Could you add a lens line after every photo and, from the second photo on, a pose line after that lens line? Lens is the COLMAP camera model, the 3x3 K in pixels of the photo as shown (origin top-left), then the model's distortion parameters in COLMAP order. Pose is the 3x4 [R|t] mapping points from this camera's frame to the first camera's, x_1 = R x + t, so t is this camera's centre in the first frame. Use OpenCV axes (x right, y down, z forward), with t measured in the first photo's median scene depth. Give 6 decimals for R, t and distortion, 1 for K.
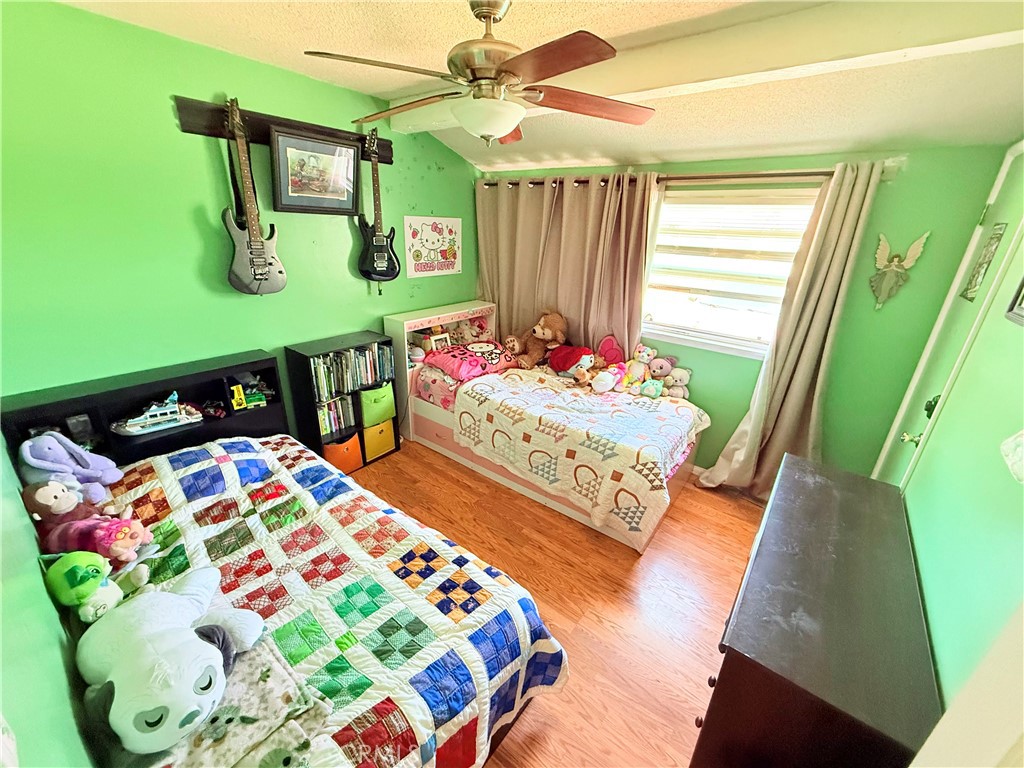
lens RADIAL K [[409.3, 0, 508.8], [0, 409.3, 385.1], [0, 0, 1]] dist [-0.001181, 0.000222]
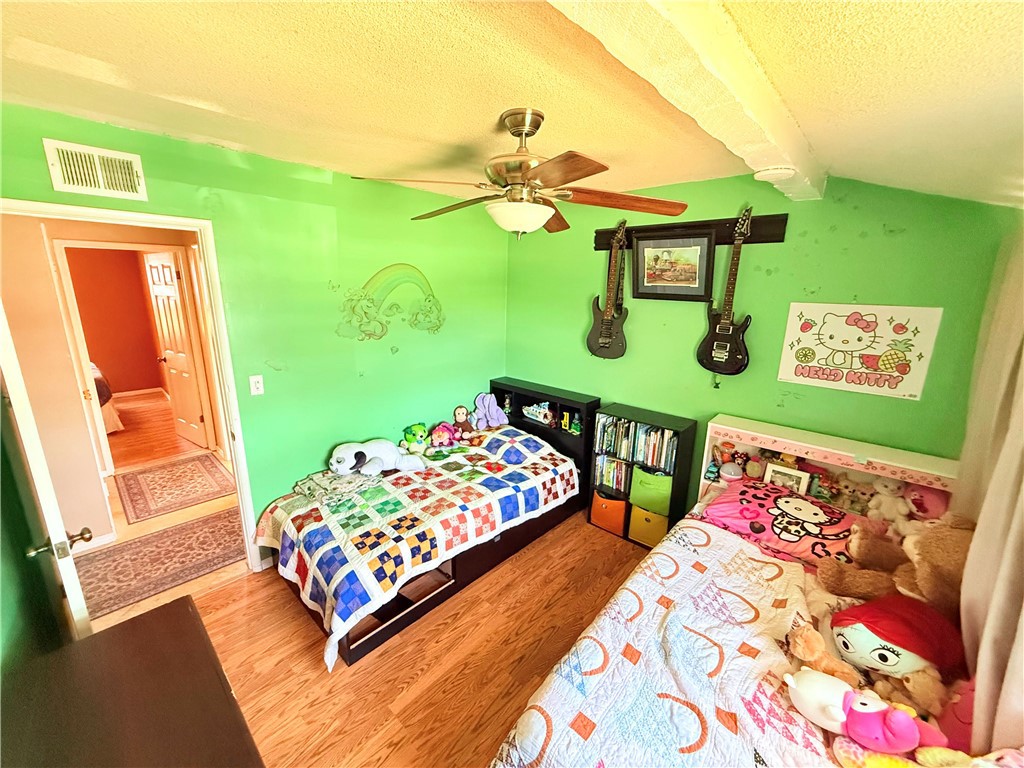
lens RADIAL K [[409.3, 0, 508.8], [0, 409.3, 385.1], [0, 0, 1]] dist [-0.001181, 0.000222]
pose [[-0.069051, 0.201864, -0.976976, 0.737106], [-0.386342, 0.897485, 0.212746, -0.313922], [0.919767, 0.392138, 0.016016, 0.756019]]
